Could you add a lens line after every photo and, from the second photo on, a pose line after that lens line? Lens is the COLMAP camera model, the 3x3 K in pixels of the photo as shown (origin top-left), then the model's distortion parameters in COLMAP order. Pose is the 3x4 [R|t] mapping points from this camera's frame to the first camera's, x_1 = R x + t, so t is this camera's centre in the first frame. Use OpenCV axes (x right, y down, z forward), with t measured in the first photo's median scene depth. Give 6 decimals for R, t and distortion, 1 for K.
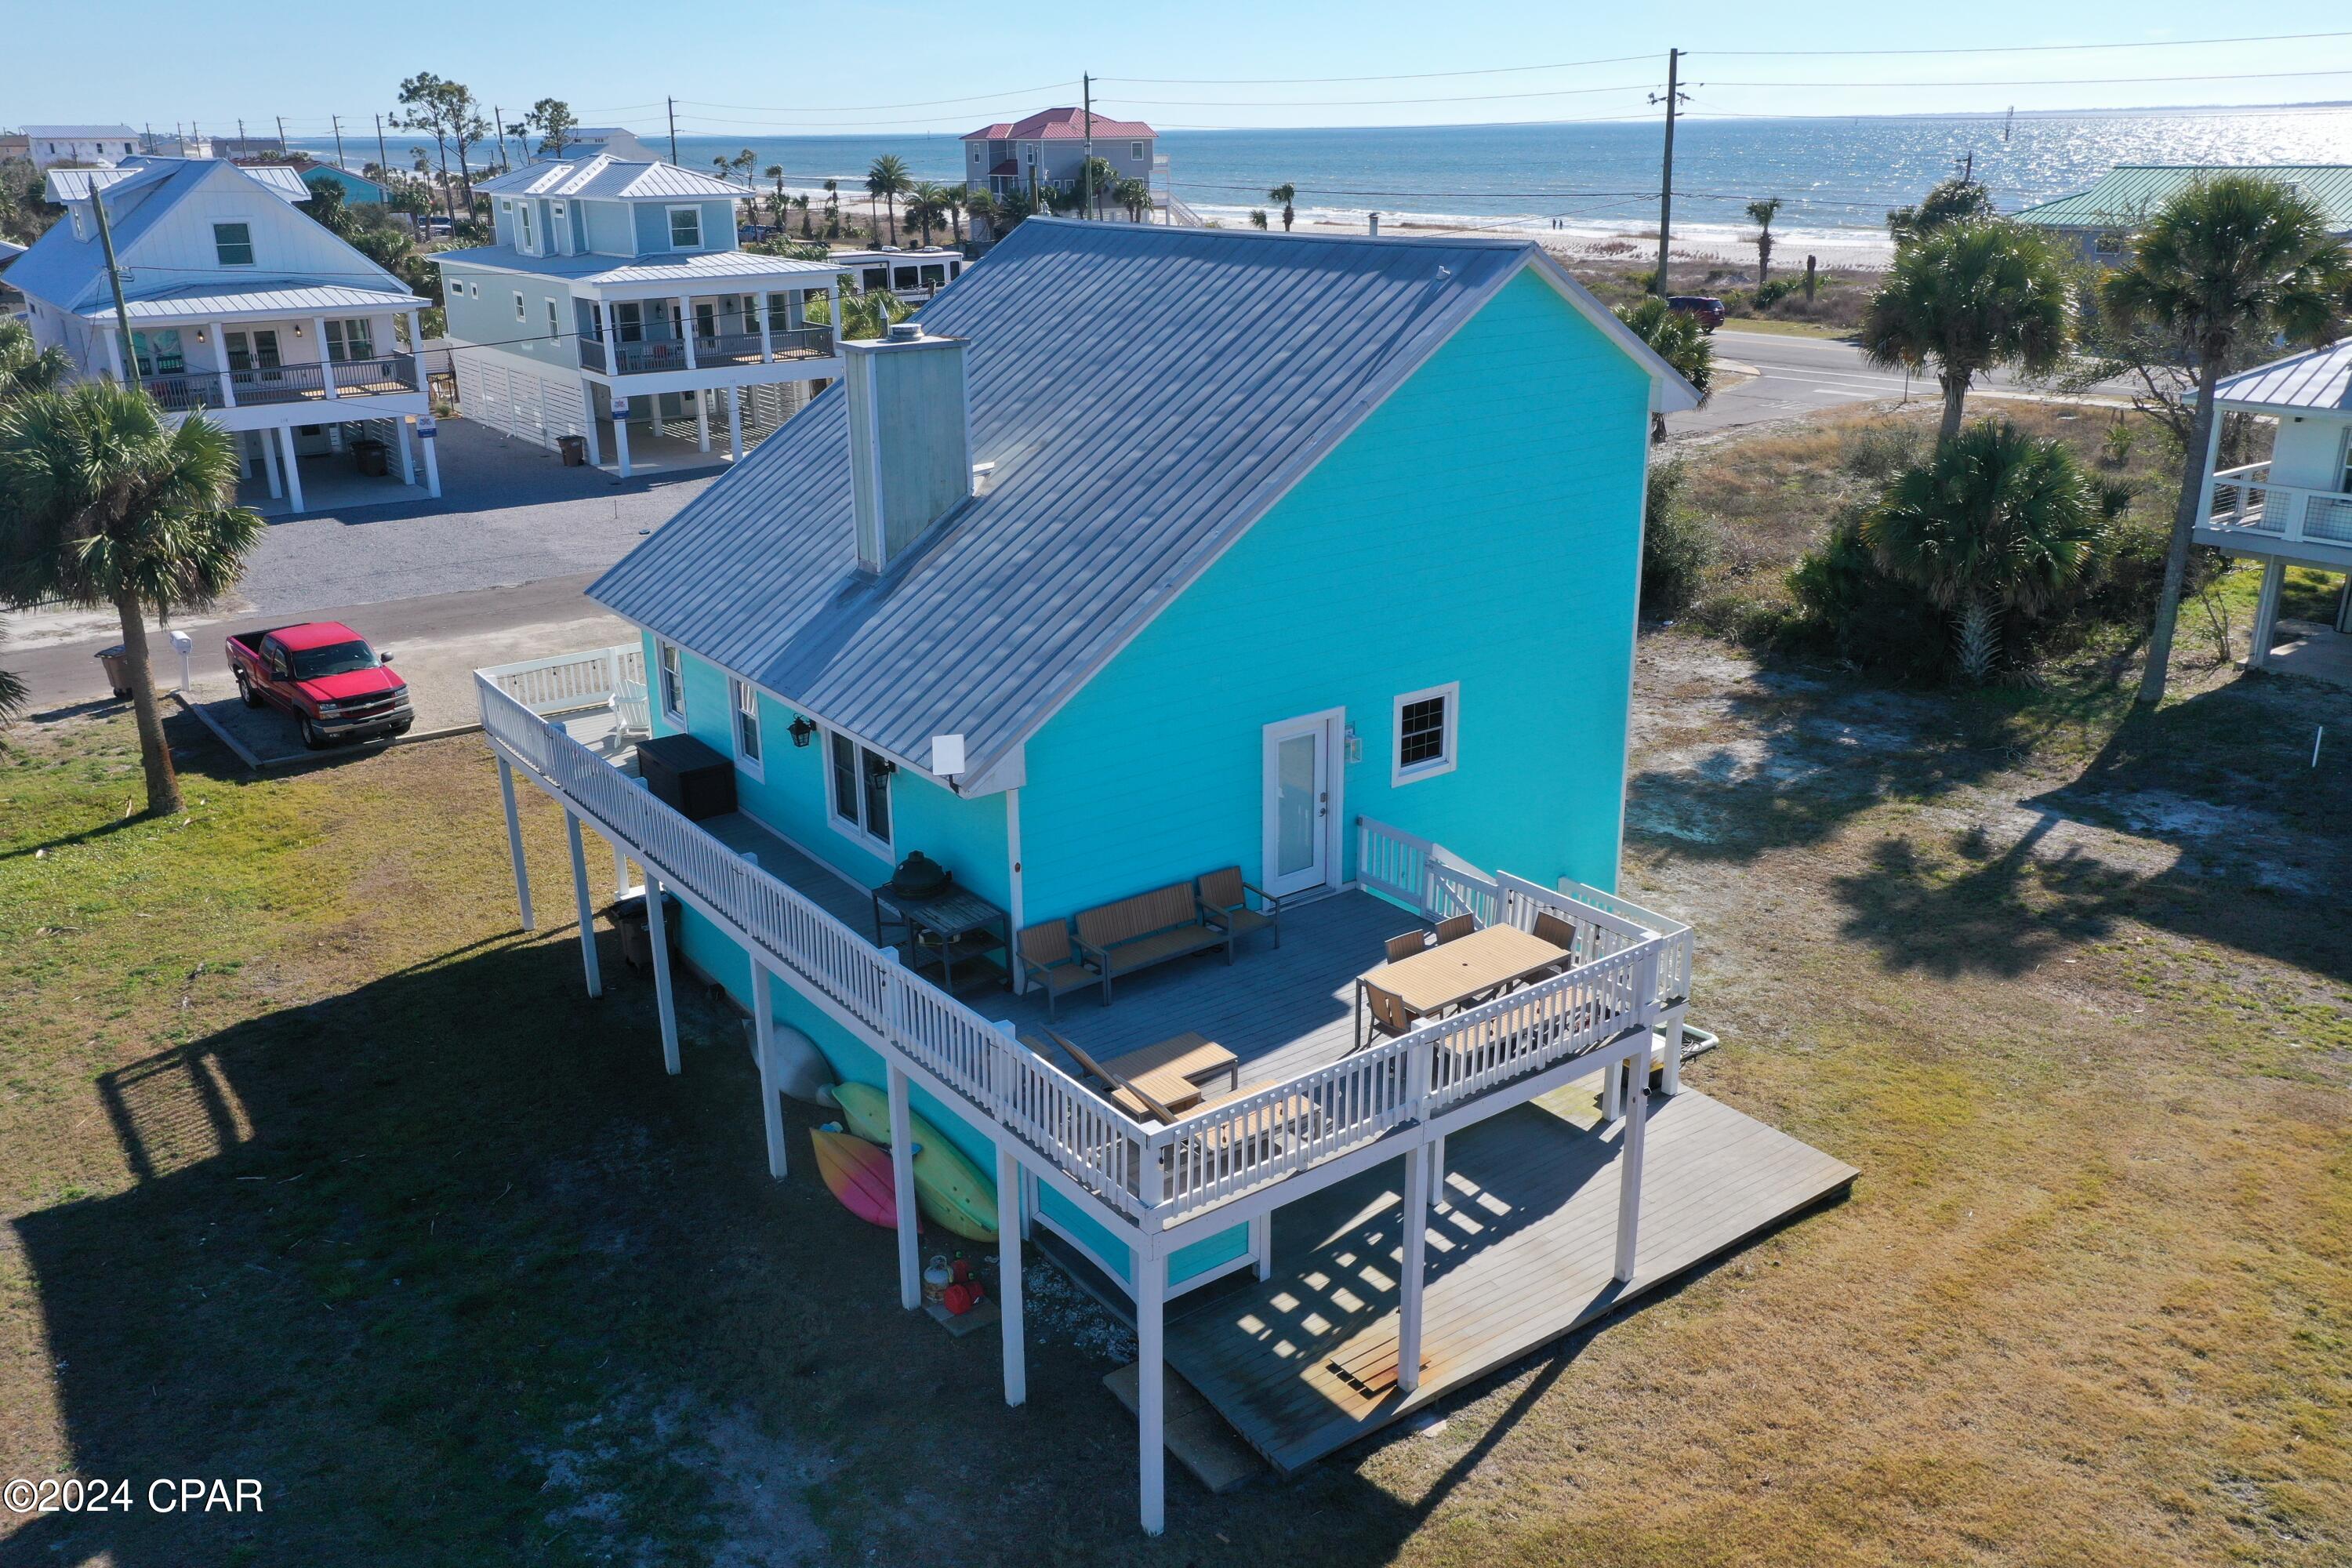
lens RADIAL K [[1870.0, 0, 1169.0], [0, 1870.0, 786.5], [0, 0, 1]] dist [0.024044, 0.002237]
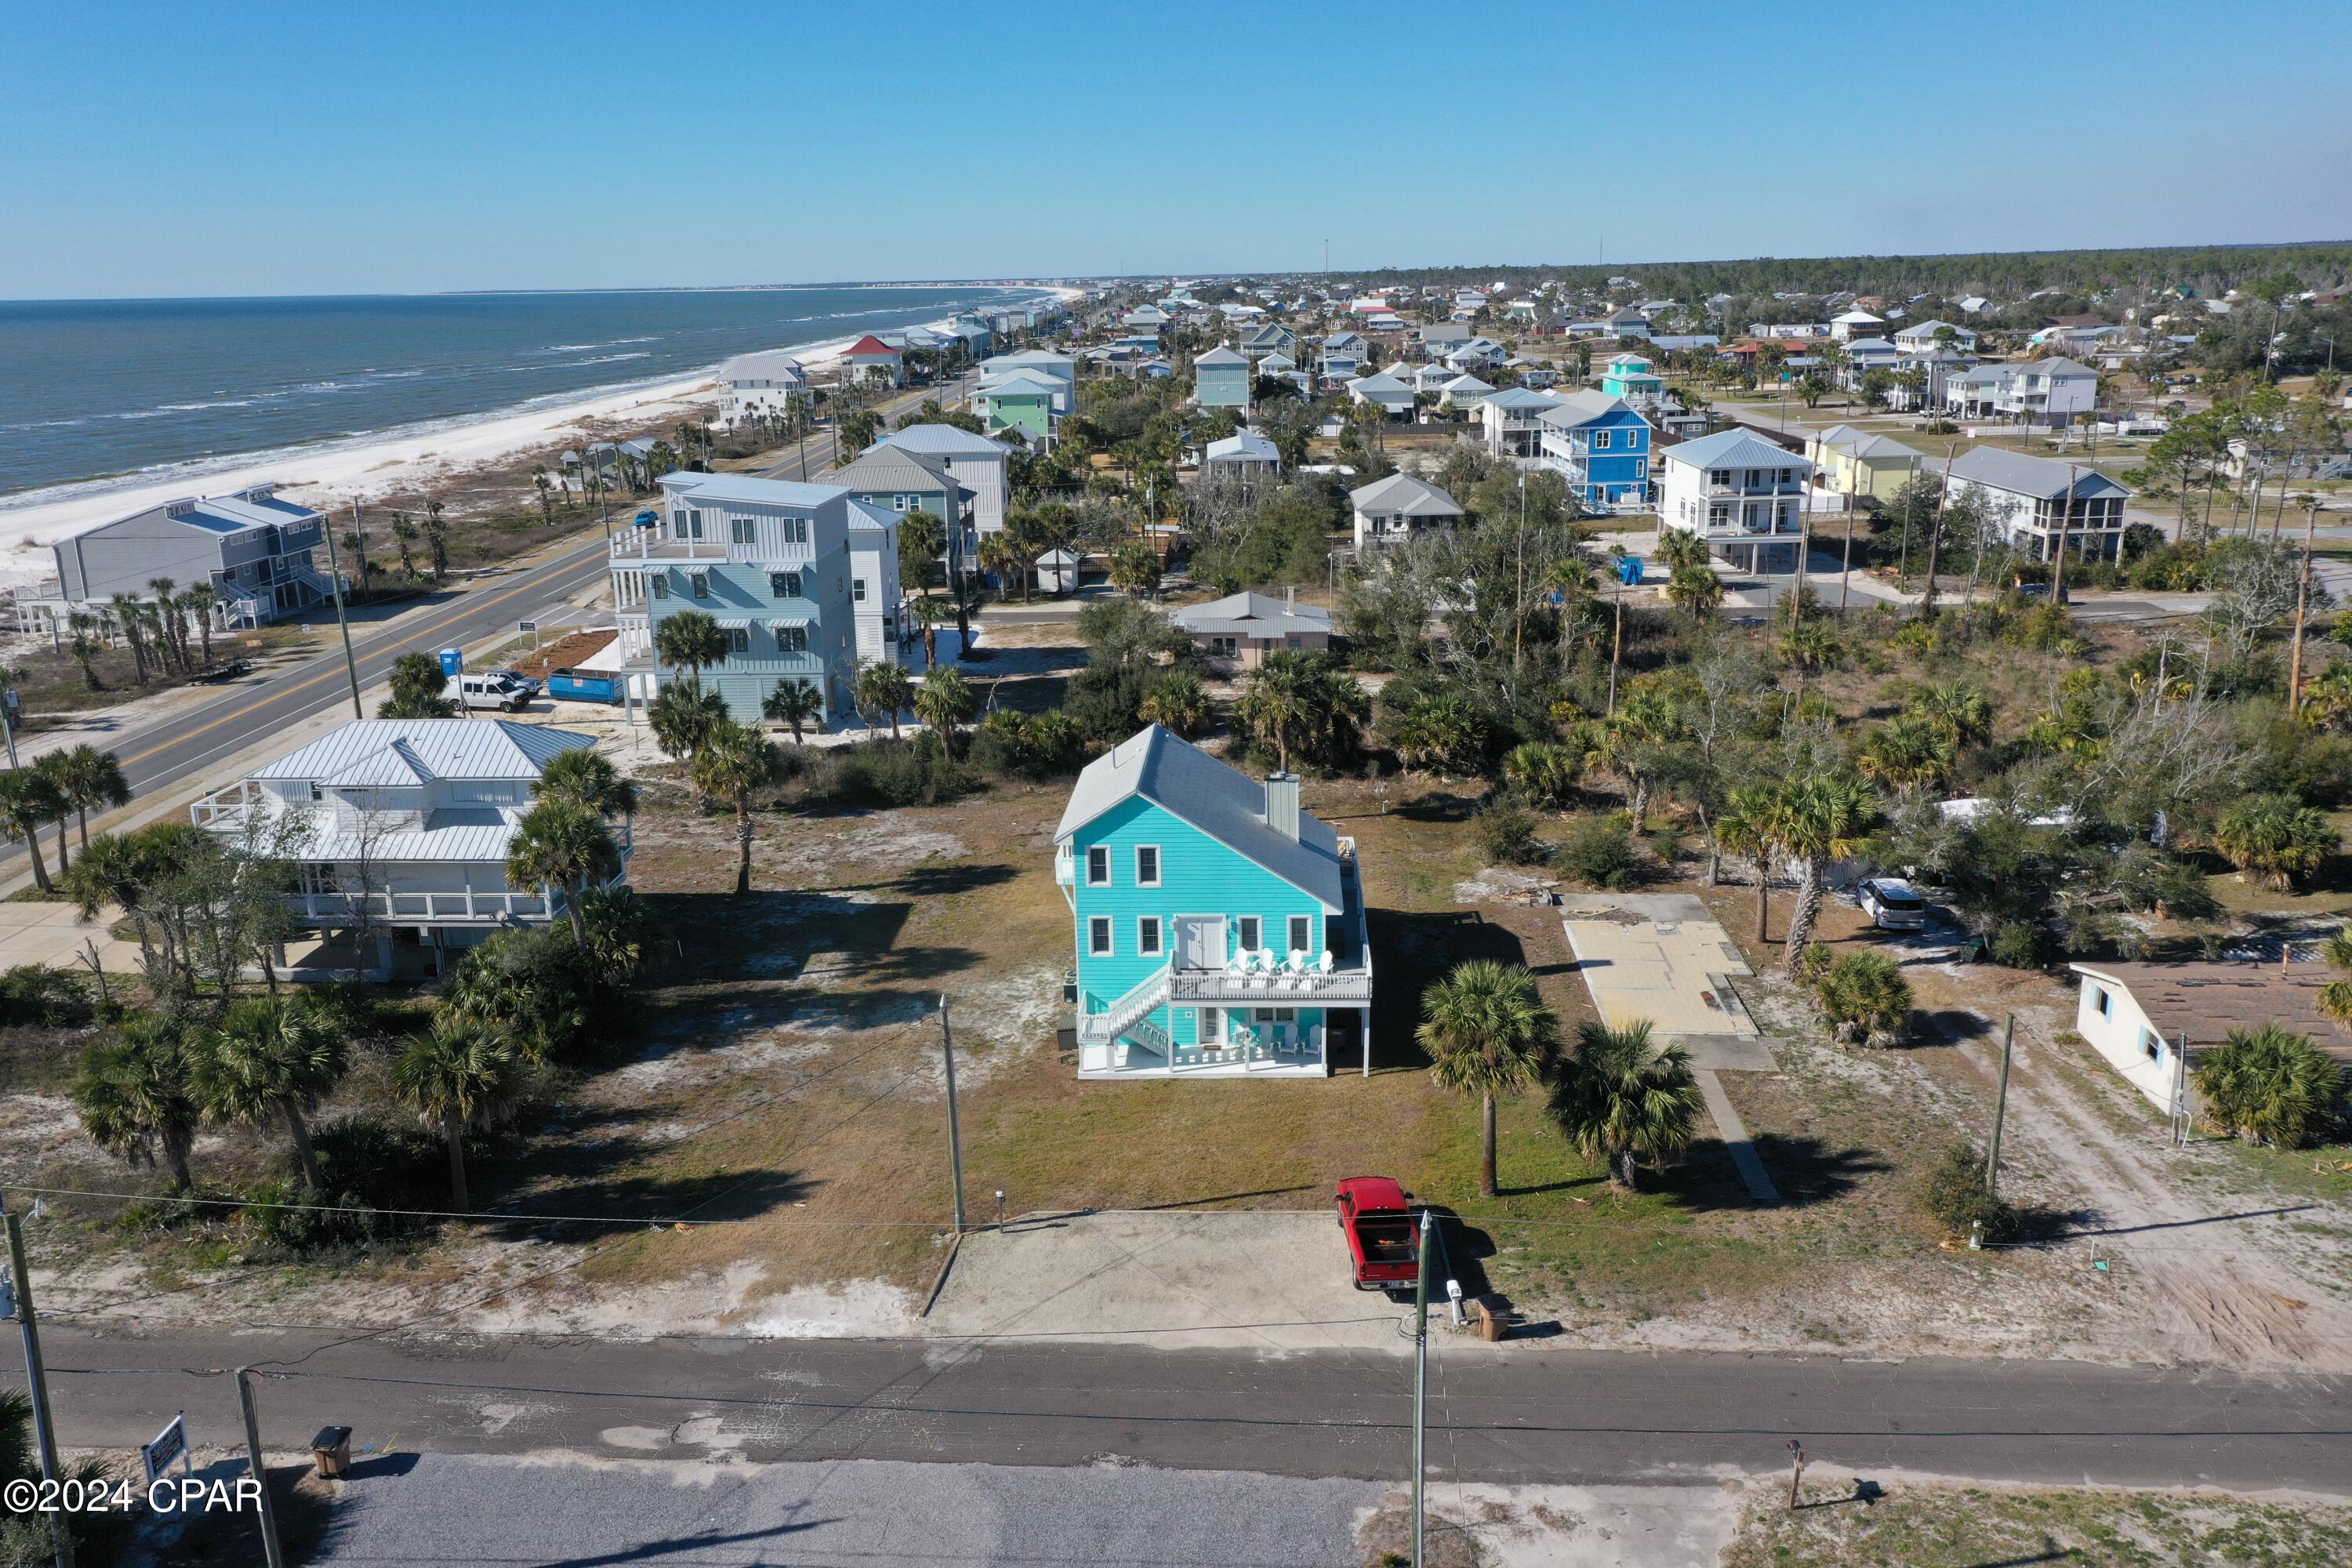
lens RADIAL K [[1852.9, 0, 1176.0], [0, 1852.9, 784.0], [0, 0, 1]] dist [0.023302, 0.001201]
pose [[-0.768344, -0.141218, 0.624264, -1.543849], [0.240480, 0.840195, 0.486047, -1.409072], [-0.593142, 0.523574, -0.611599, 2.345185]]
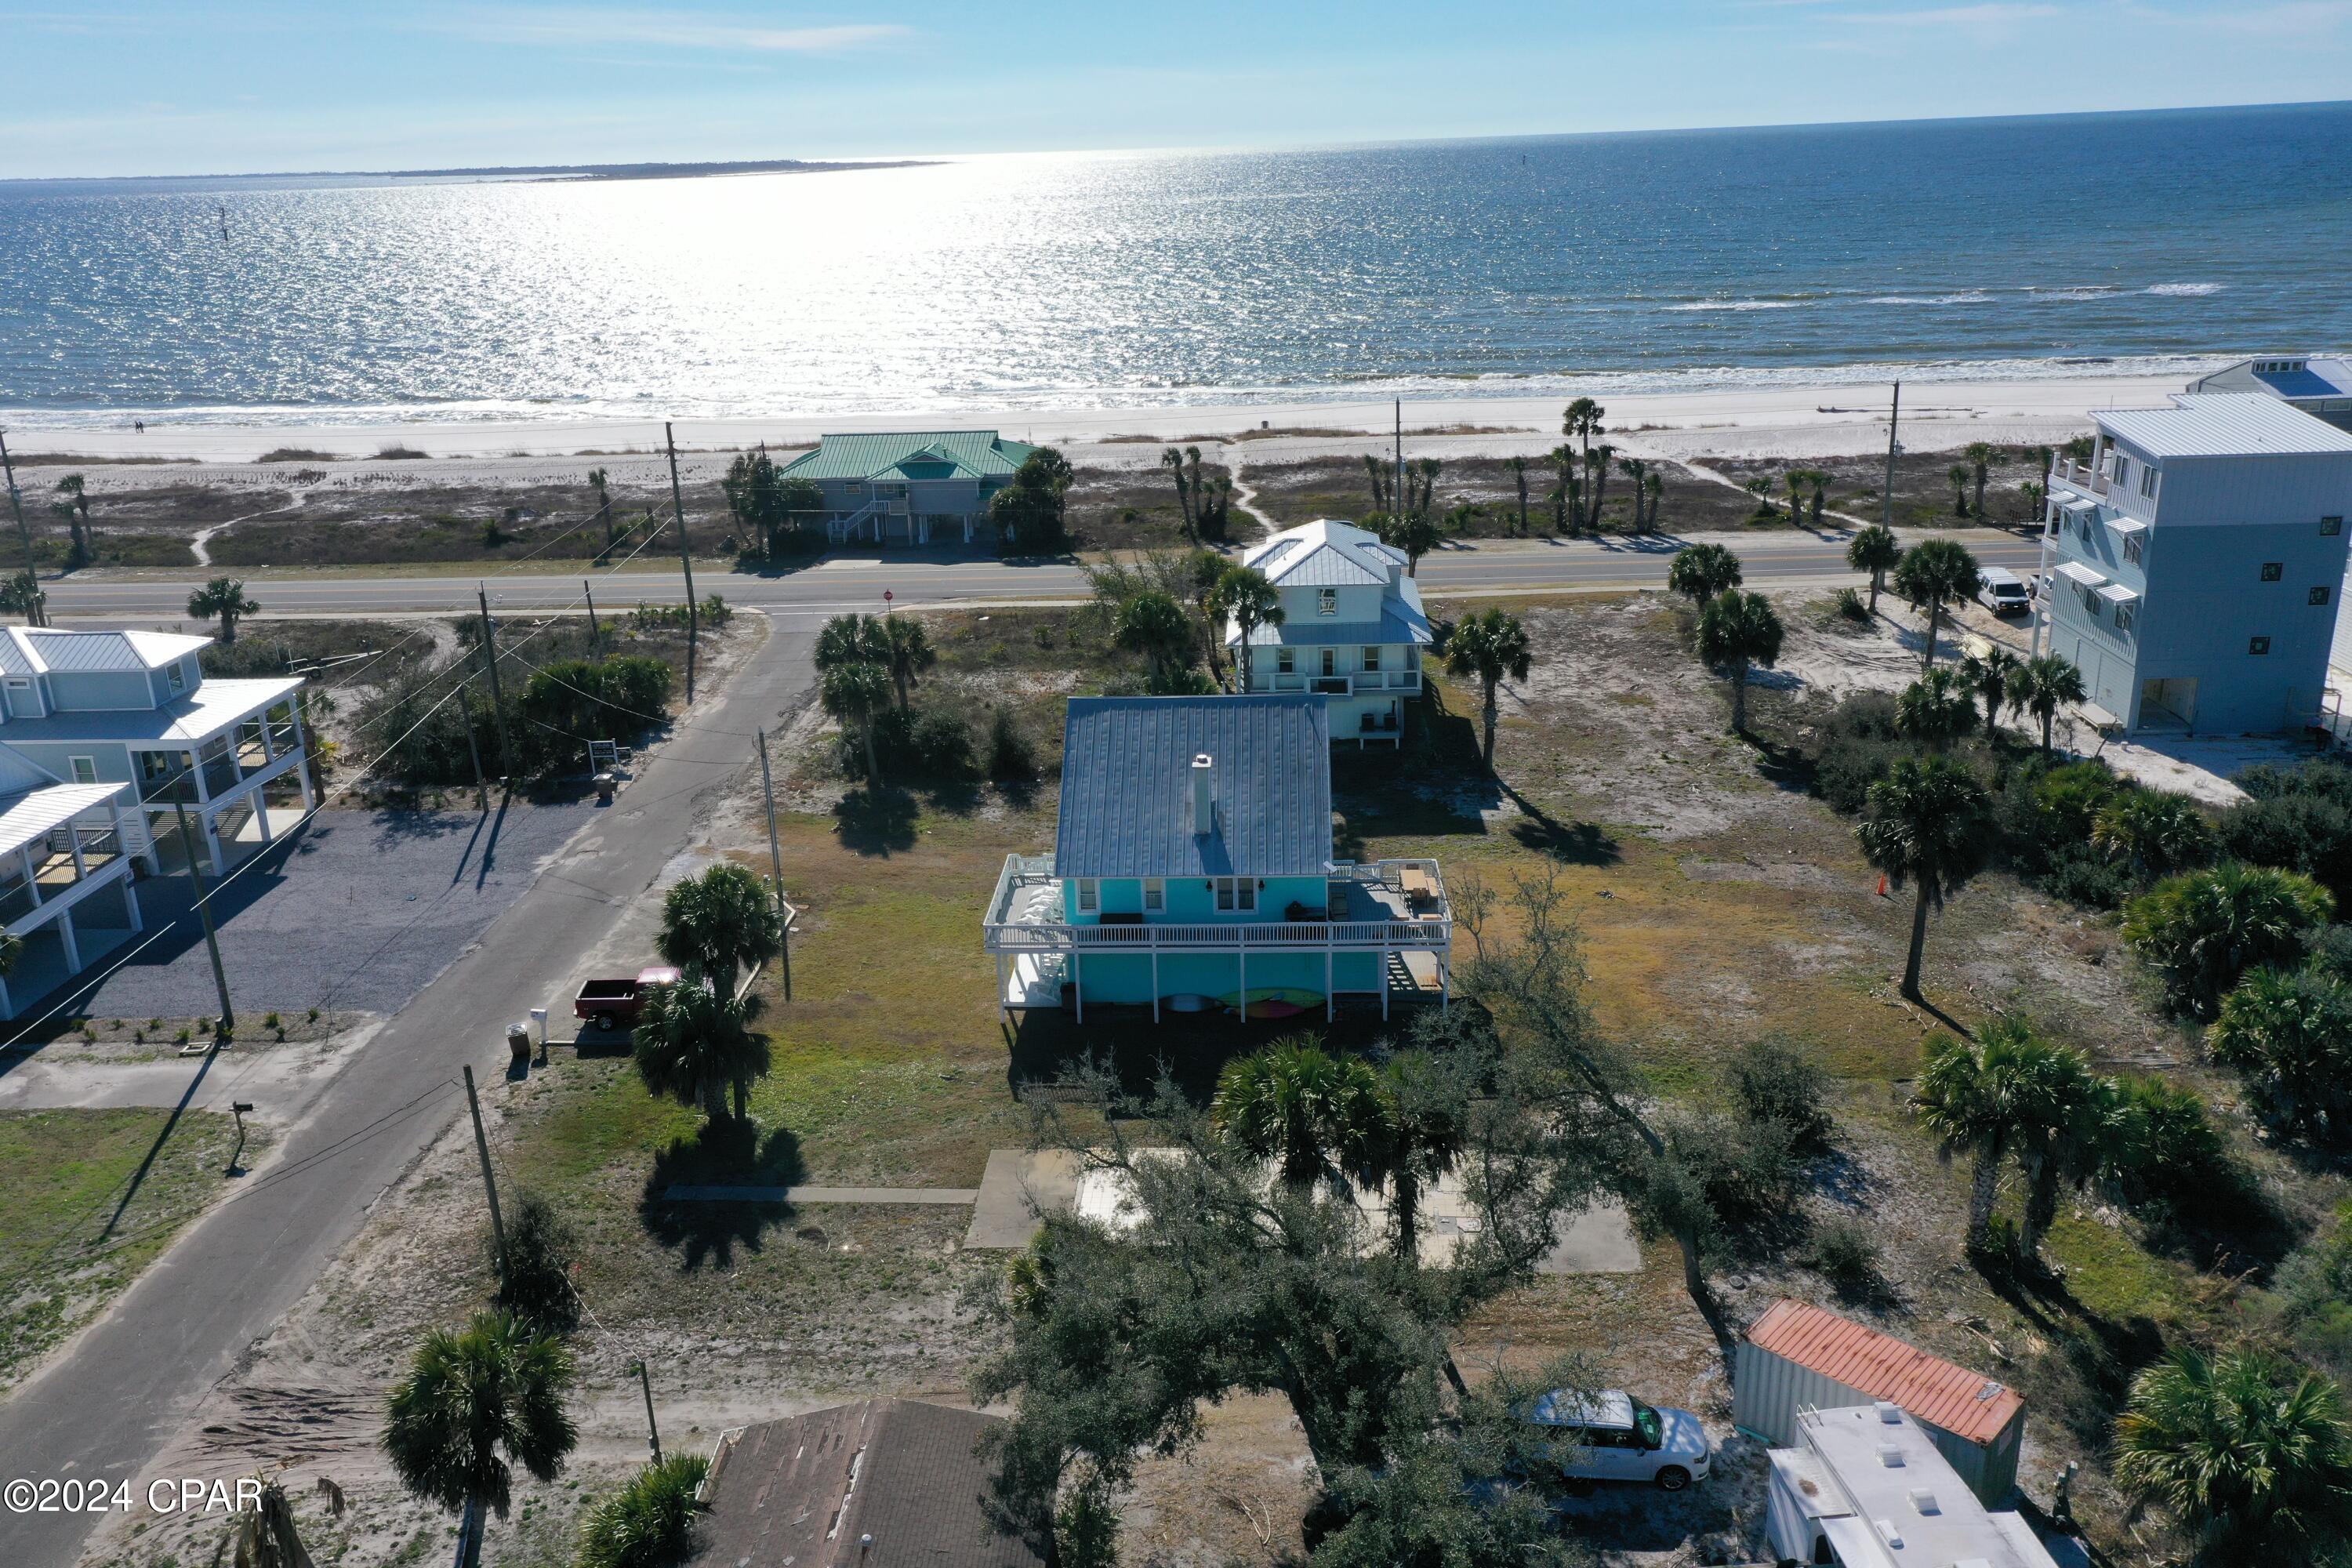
lens RADIAL K [[1870.0, 0, 1169.0], [0, 1870.0, 786.5], [0, 0, 1]] dist [0.024044, 0.002237]
pose [[0.634871, -0.258627, 0.728046, -1.871314], [0.279115, 0.955445, 0.096013, -0.385980], [-0.720440, 0.142253, 0.678771, -0.845174]]
